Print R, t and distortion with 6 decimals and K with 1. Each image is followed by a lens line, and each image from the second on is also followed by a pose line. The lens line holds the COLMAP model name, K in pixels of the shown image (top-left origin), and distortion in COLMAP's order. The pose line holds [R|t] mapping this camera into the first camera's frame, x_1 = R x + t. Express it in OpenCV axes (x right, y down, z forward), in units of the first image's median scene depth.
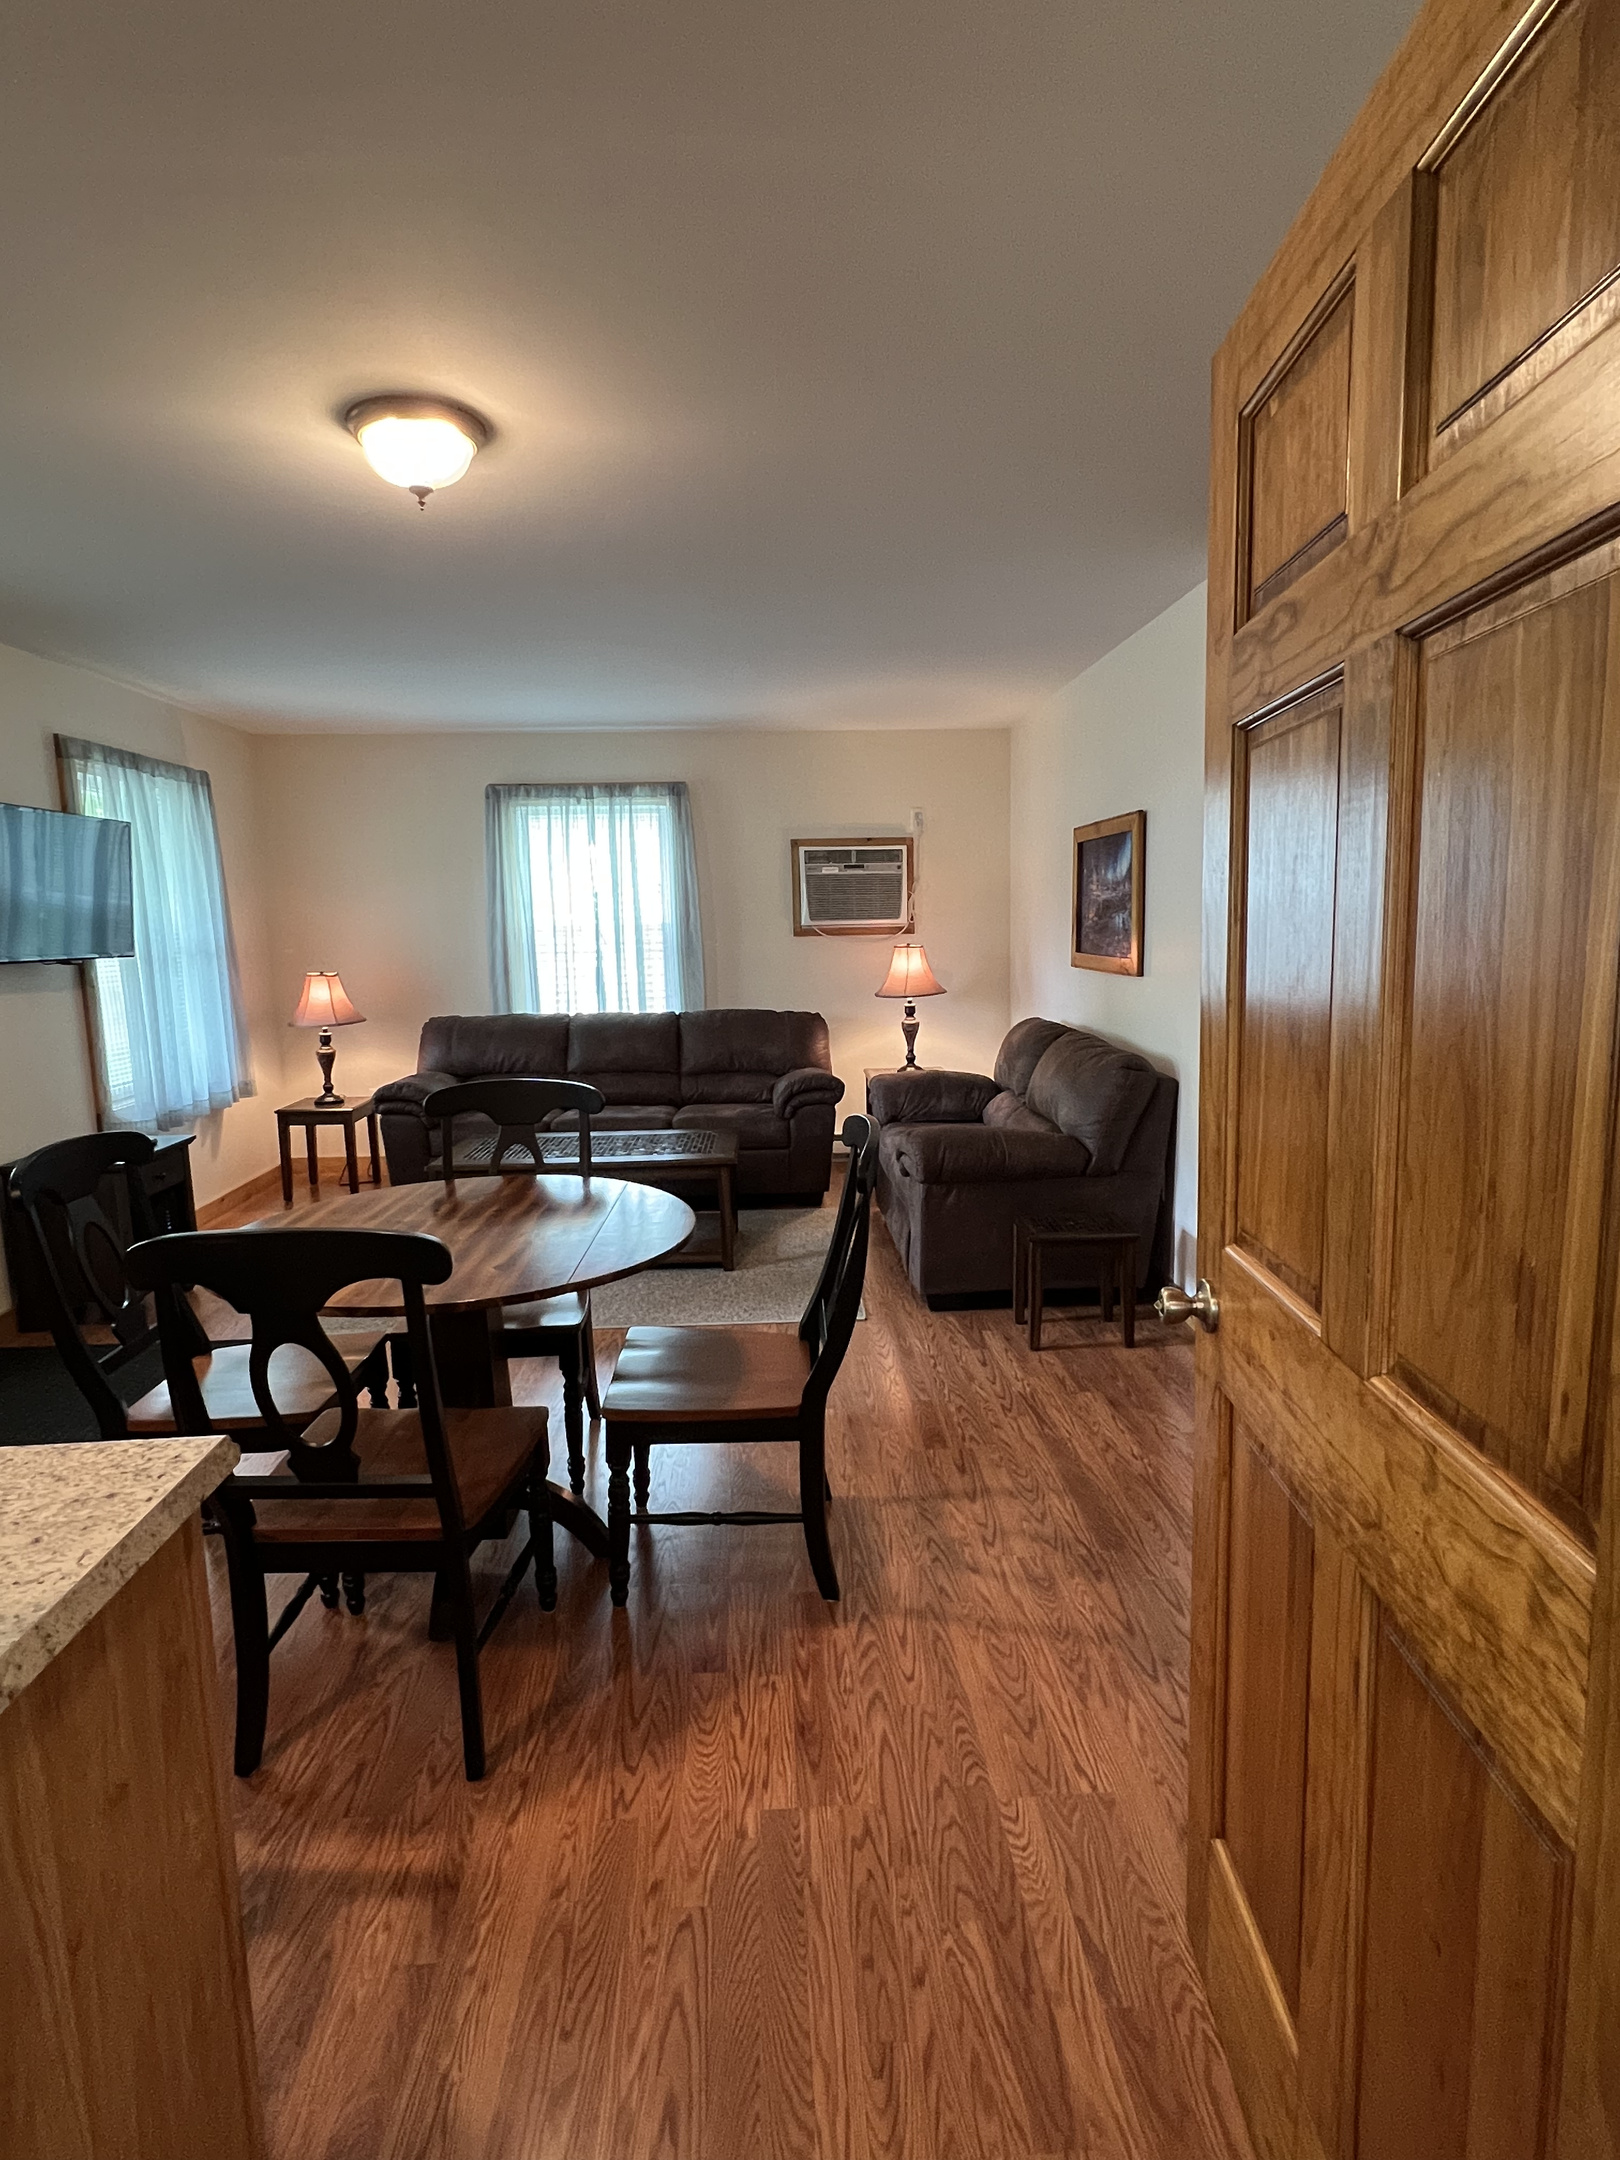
lens RADIAL K [[1136.2, 0, 811.2], [0, 1136.2, 1082.8], [0, 0, 1]] dist [0.000415, -0.000652]
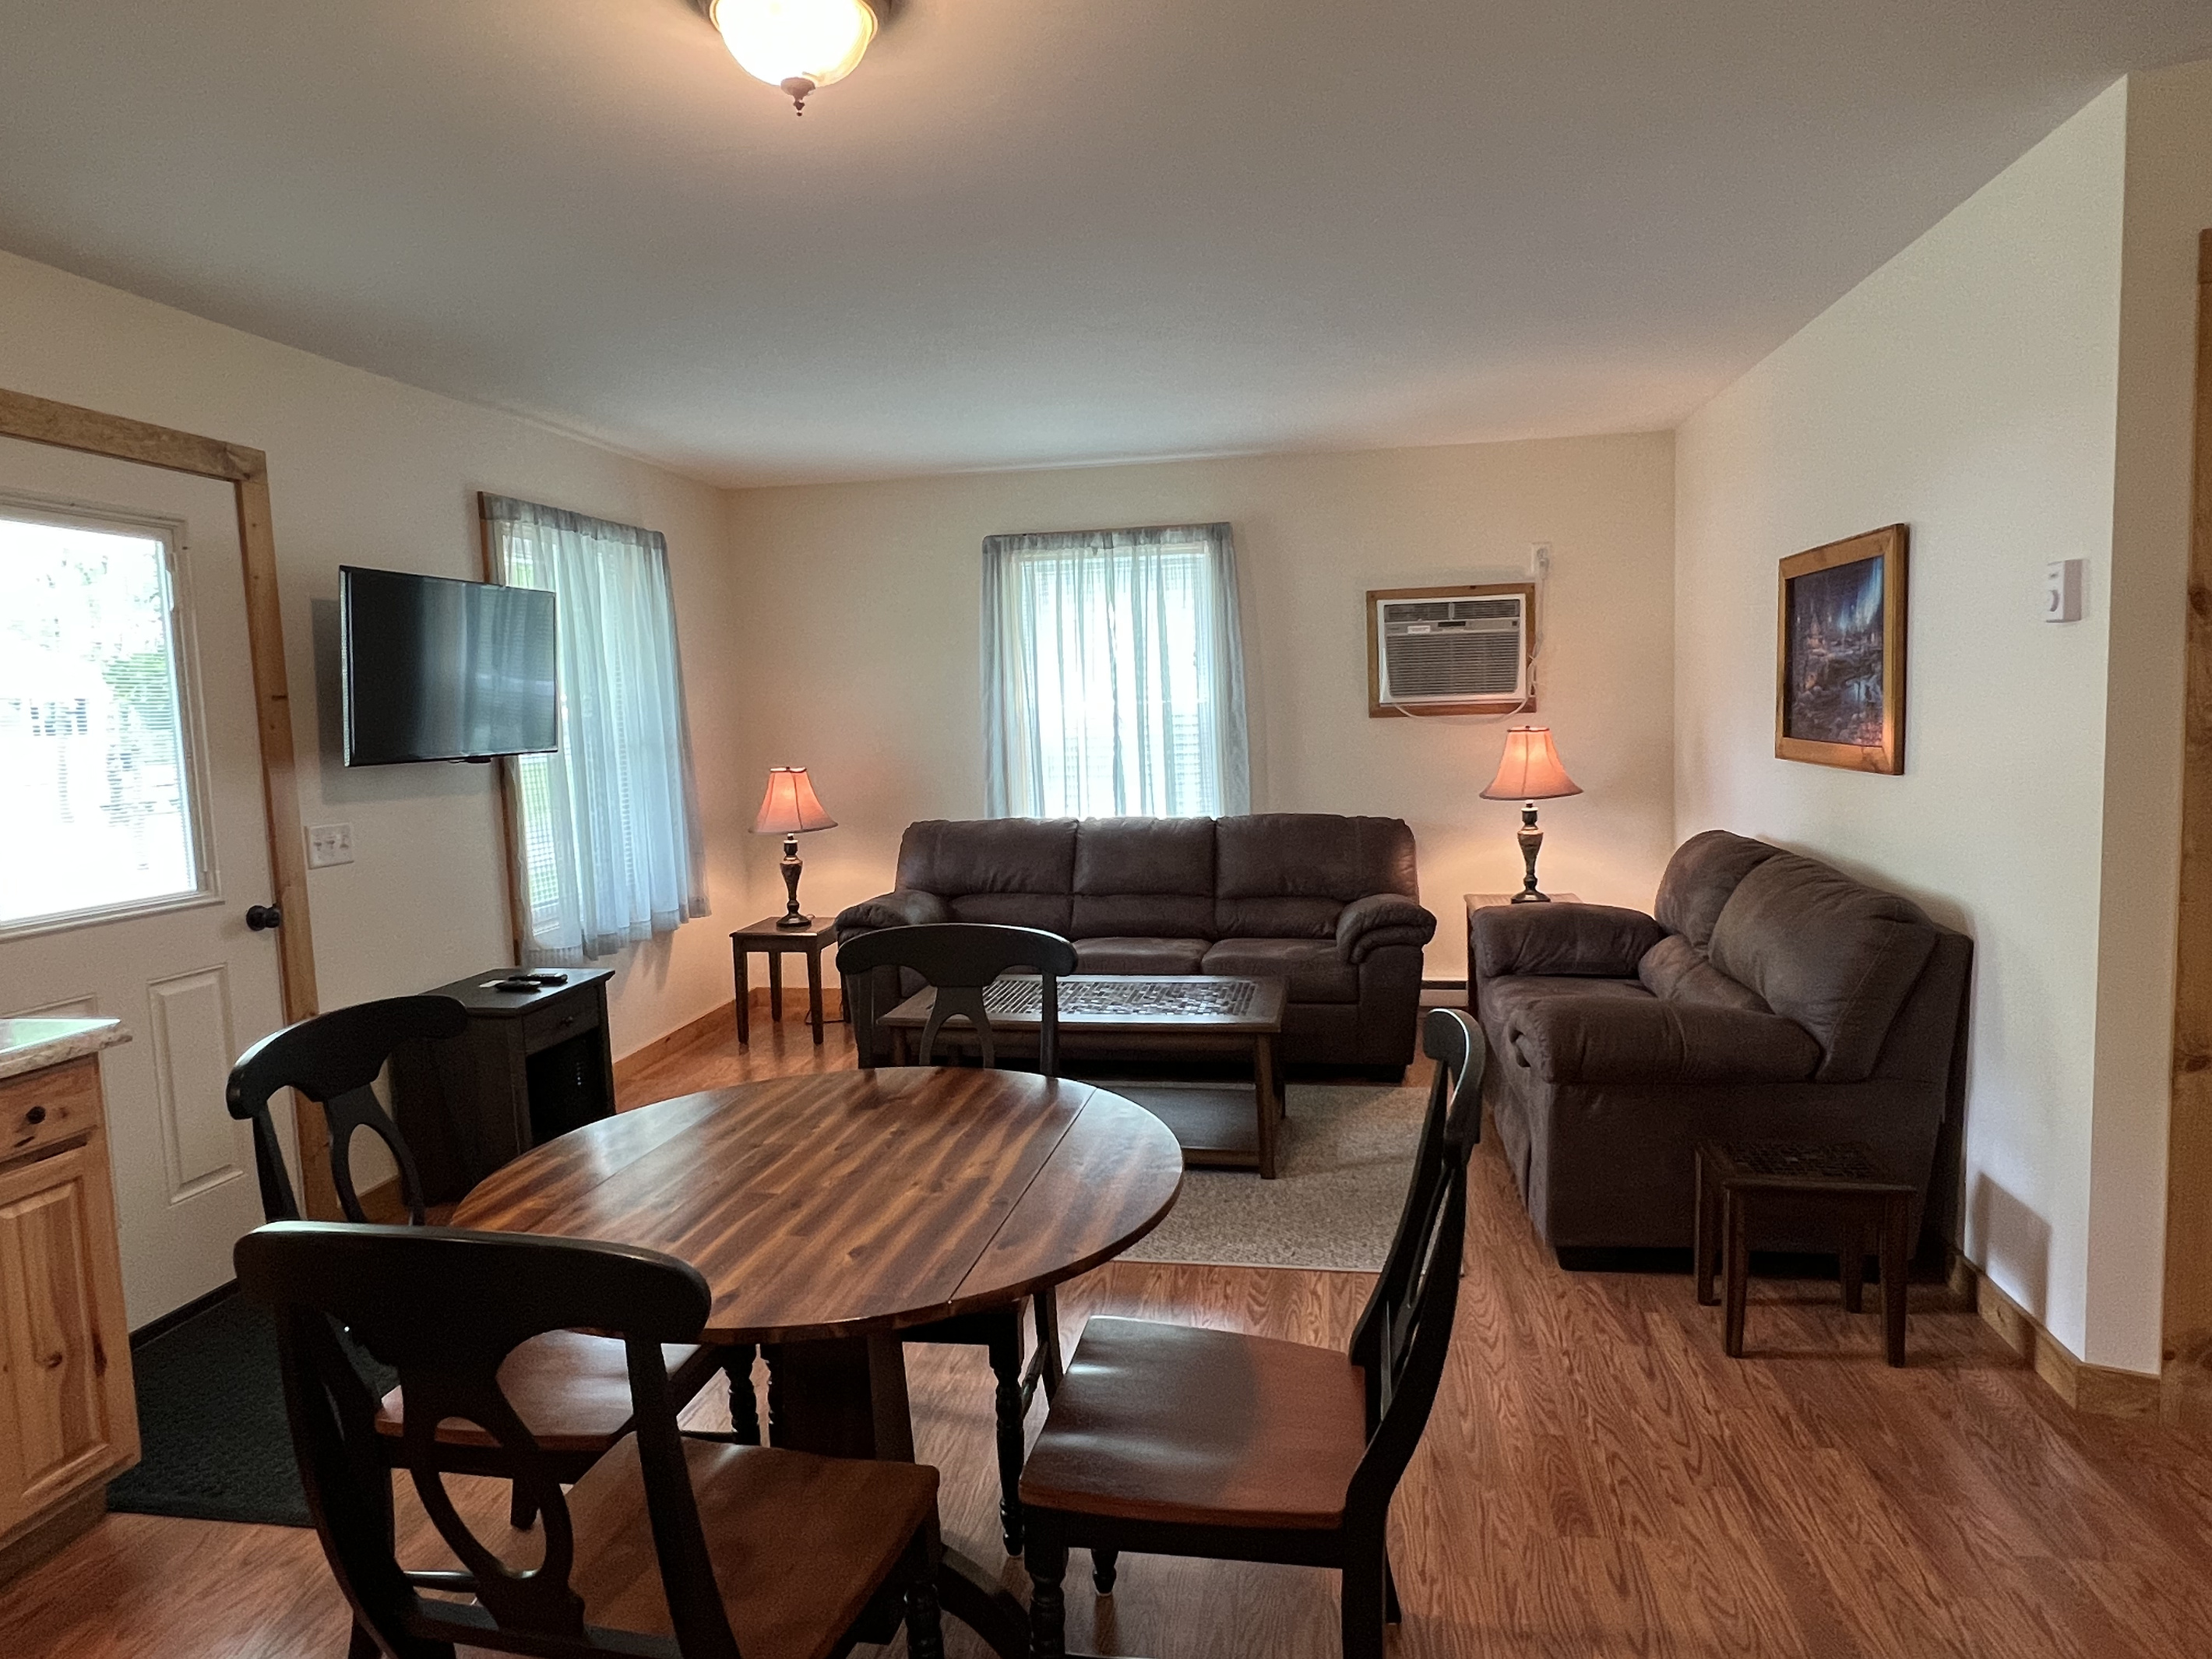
lens RADIAL K [[1320.7, 0, 1103.1], [0, 1320.7, 834.2], [0, 0, 1]] dist [0.013245, -0.016732]
pose [[0.975345, 0.008189, -0.220532, 0.008533], [-0.016718, 0.999182, -0.036834, -0.020644], [0.220049, 0.039613, 0.974684, 0.136290]]
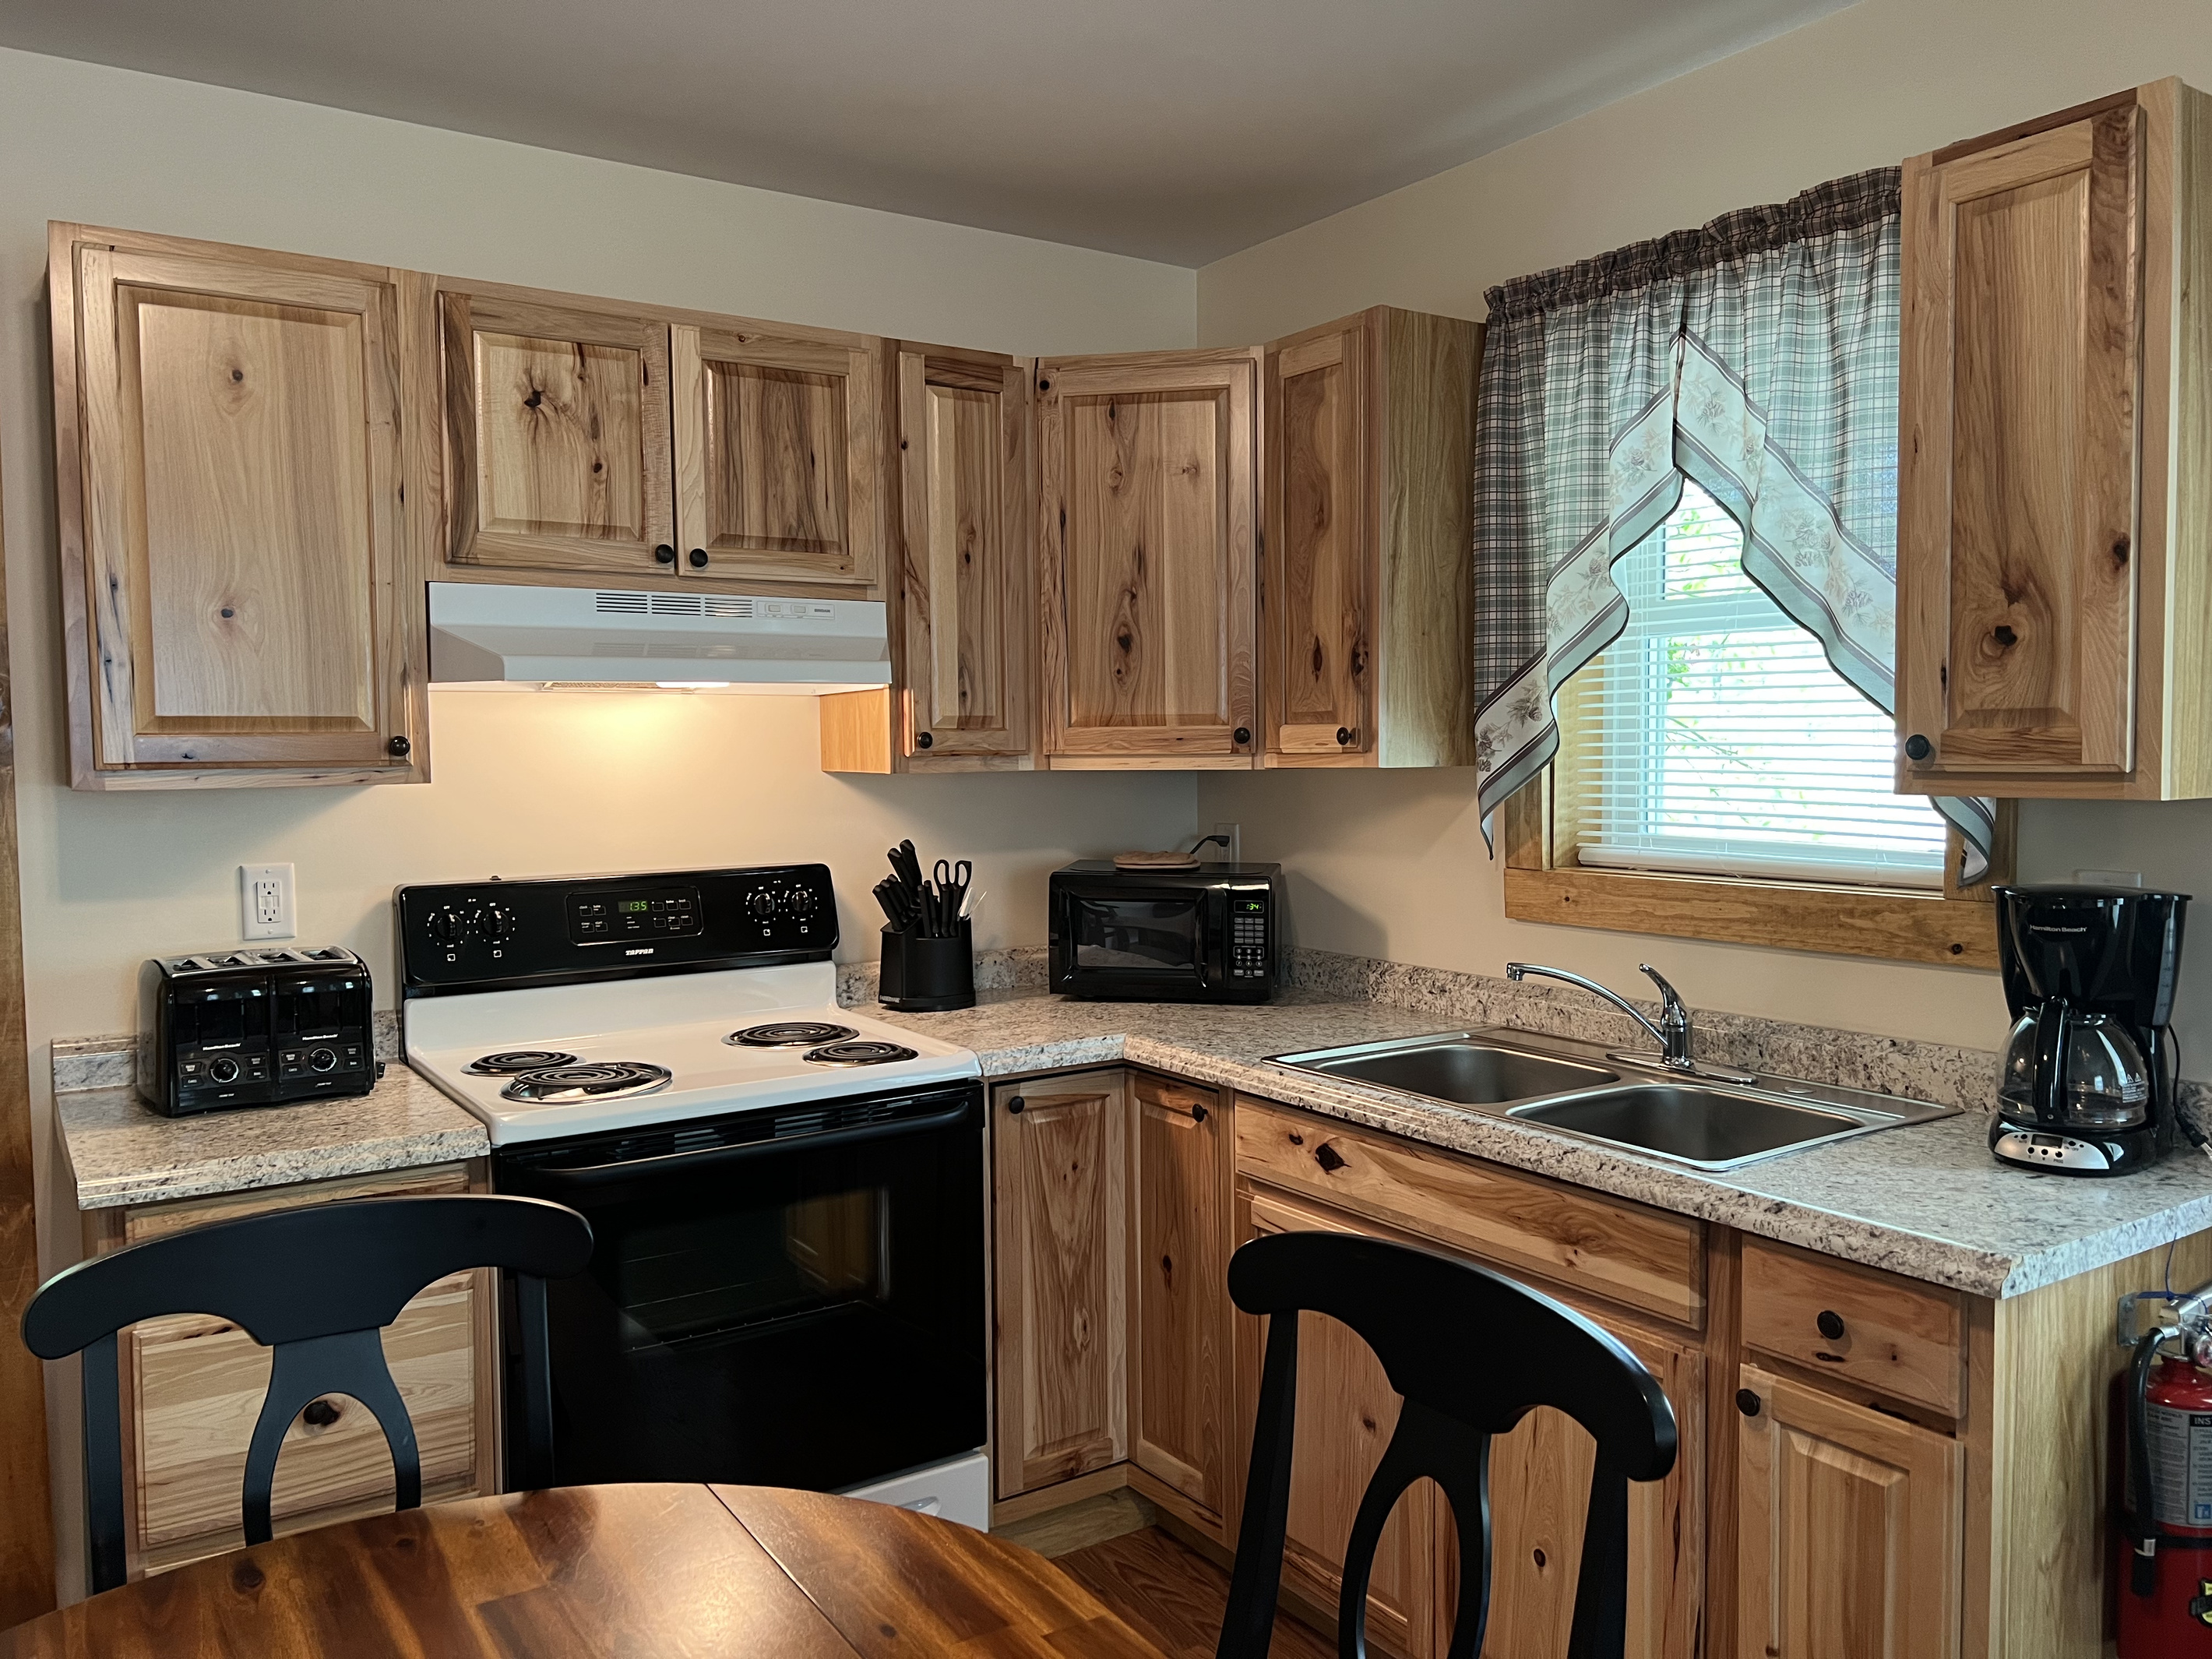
lens RADIAL K [[1670.2, 0, 1113.2], [0, 1670.2, 825.3], [0, 0, 1]] dist [0.071575, -0.085805]
pose [[-0.851711, 0.058209, -0.520769, -0.126618], [-0.043884, 0.982397, 0.181579, -0.103493], [0.522172, 0.177506, -0.834163, 0.710784]]
